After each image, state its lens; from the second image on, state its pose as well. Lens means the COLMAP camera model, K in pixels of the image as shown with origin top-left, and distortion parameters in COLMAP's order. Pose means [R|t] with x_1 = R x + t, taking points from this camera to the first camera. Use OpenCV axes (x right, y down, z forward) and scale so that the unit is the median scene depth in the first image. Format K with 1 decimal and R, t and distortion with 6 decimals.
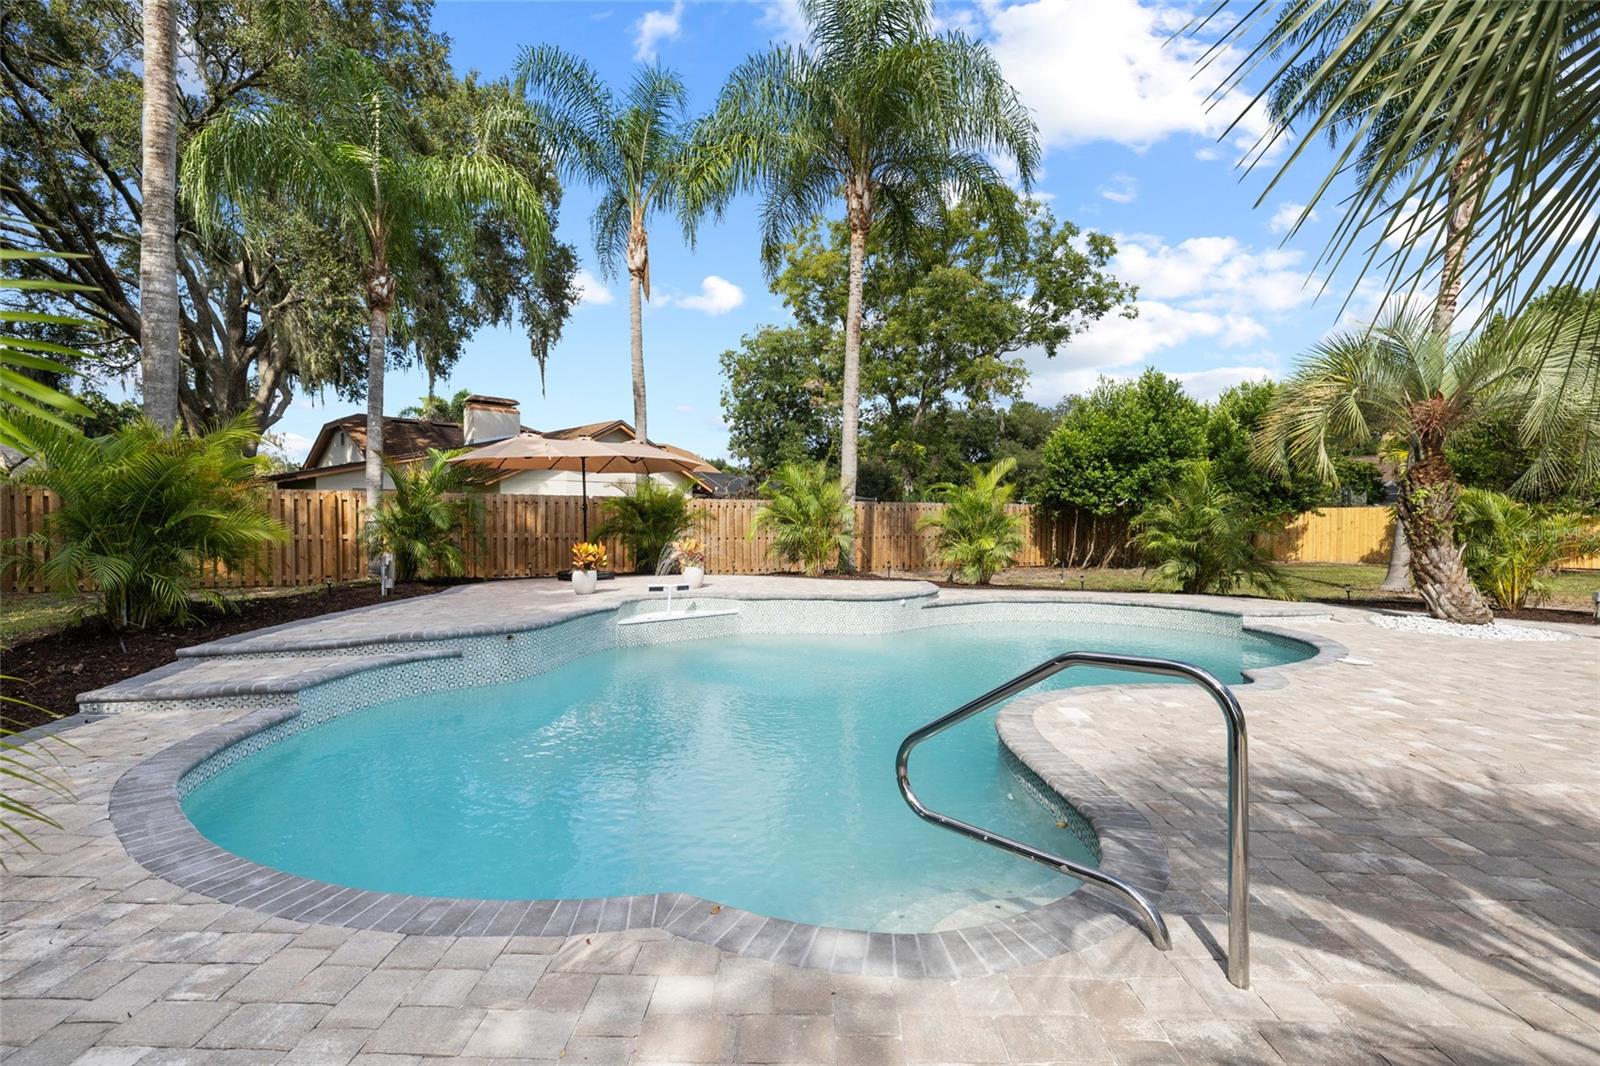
lens RADIAL K [[744.5, 0, 800.0], [0, 744.5, 533.0], [0, 0, 1]] dist [-0.009555, 0.000359]
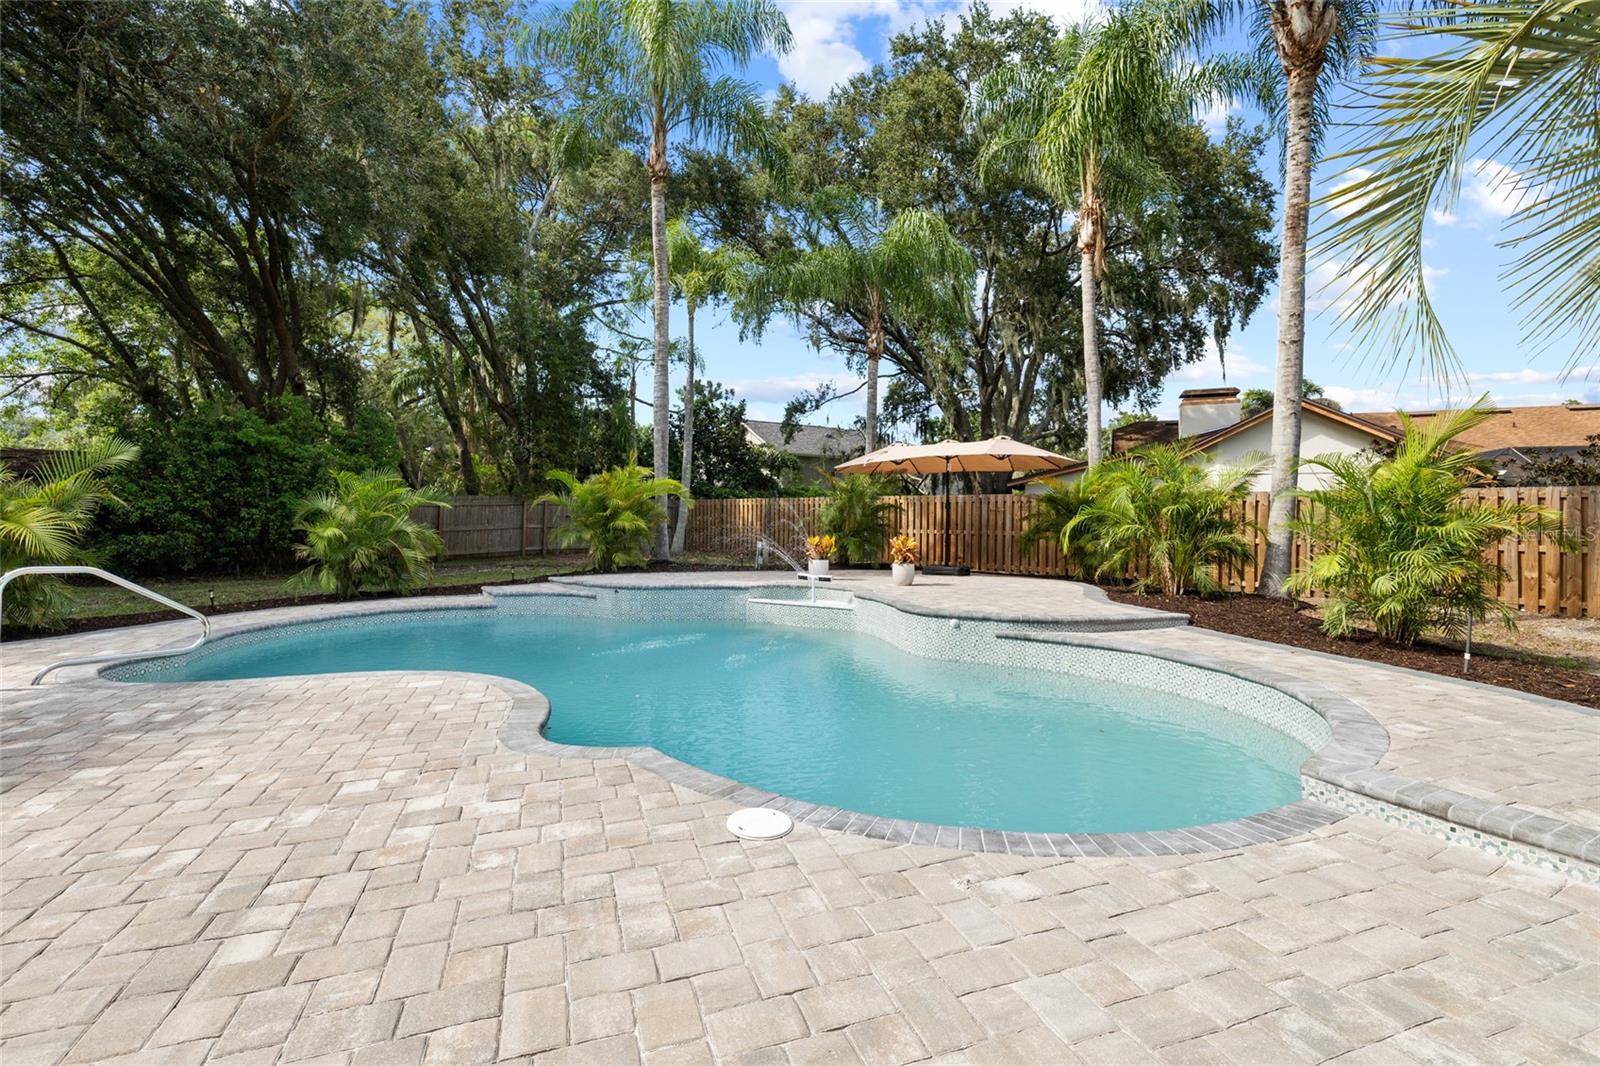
lens RADIAL K [[737.0, 0, 797.7], [0, 737.0, 504.0], [0, 0, 1]] dist [-0.000799, 0.000265]
pose [[0.315731, -0.016523, -0.948705, 2.153842], [-0.022895, 0.999425, -0.025025, -0.021283], [0.948573, 0.029622, 0.315171, 1.571196]]
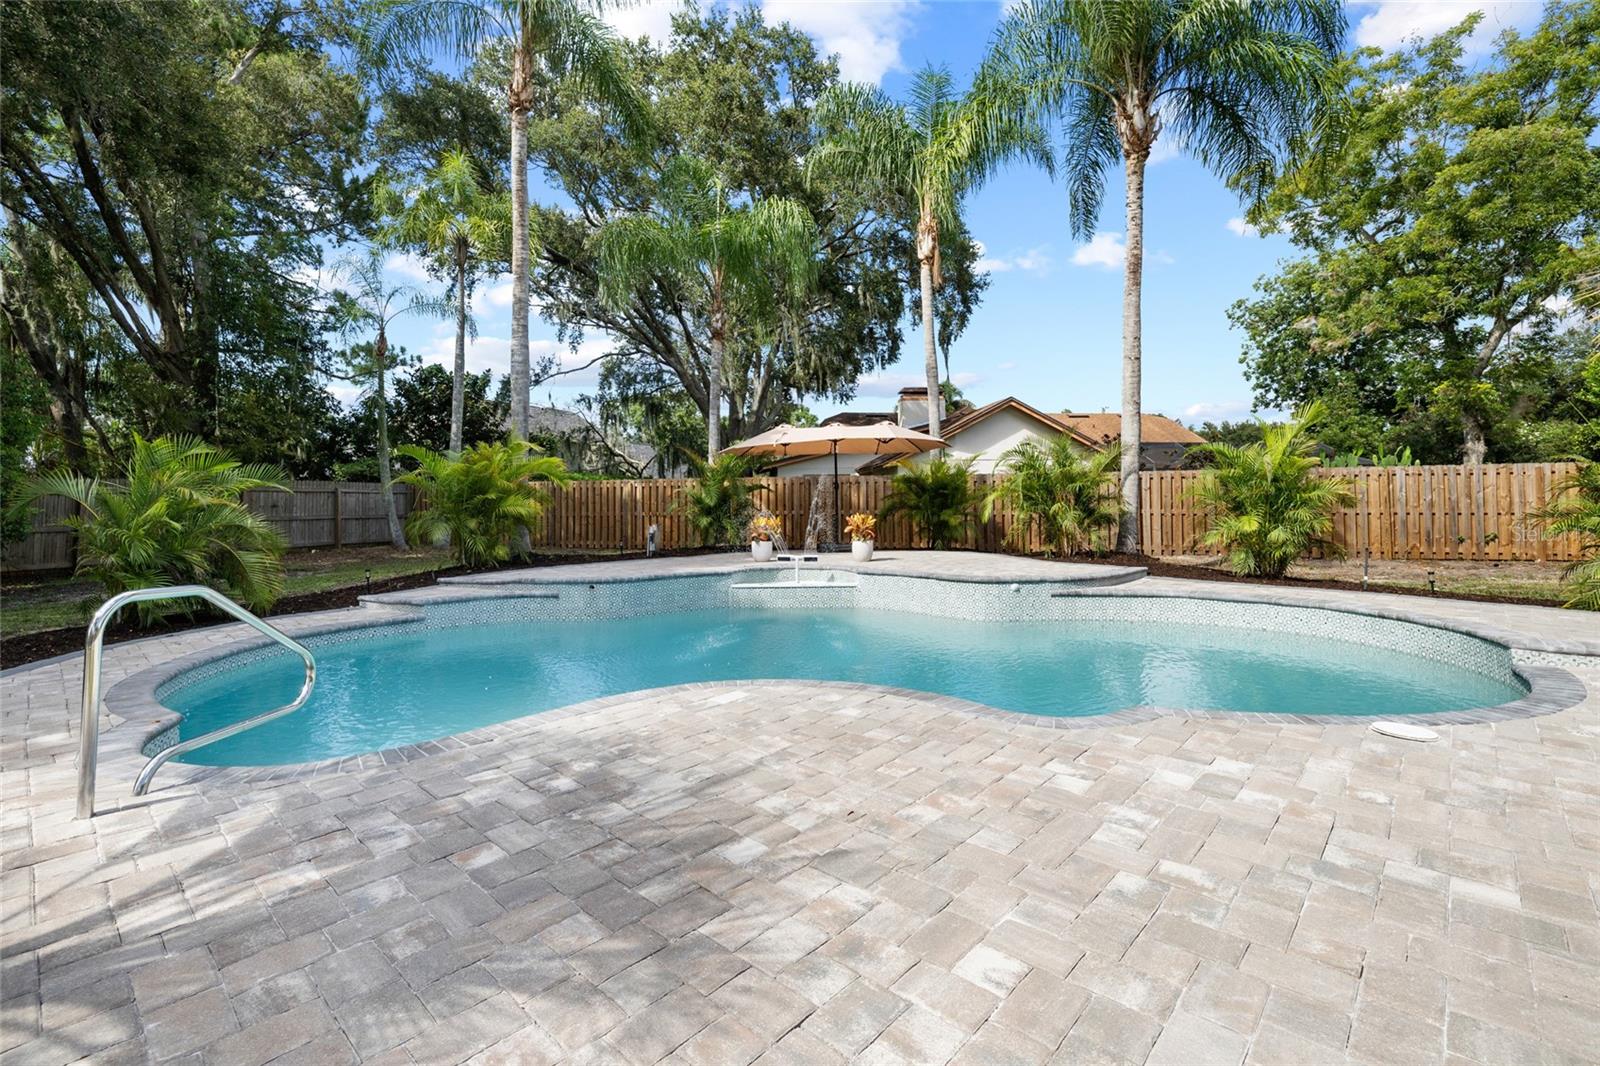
lens RADIAL K [[745.1, 0, 803.0], [0, 745.1, 481.9], [0, 0, 1]] dist [-0.009609, 0.000410]
pose [[0.737371, -0.027689, -0.674920, 1.442258], [0.001258, 0.999214, -0.039620, 0.009818], [0.675486, 0.028365, 0.736827, 0.480287]]
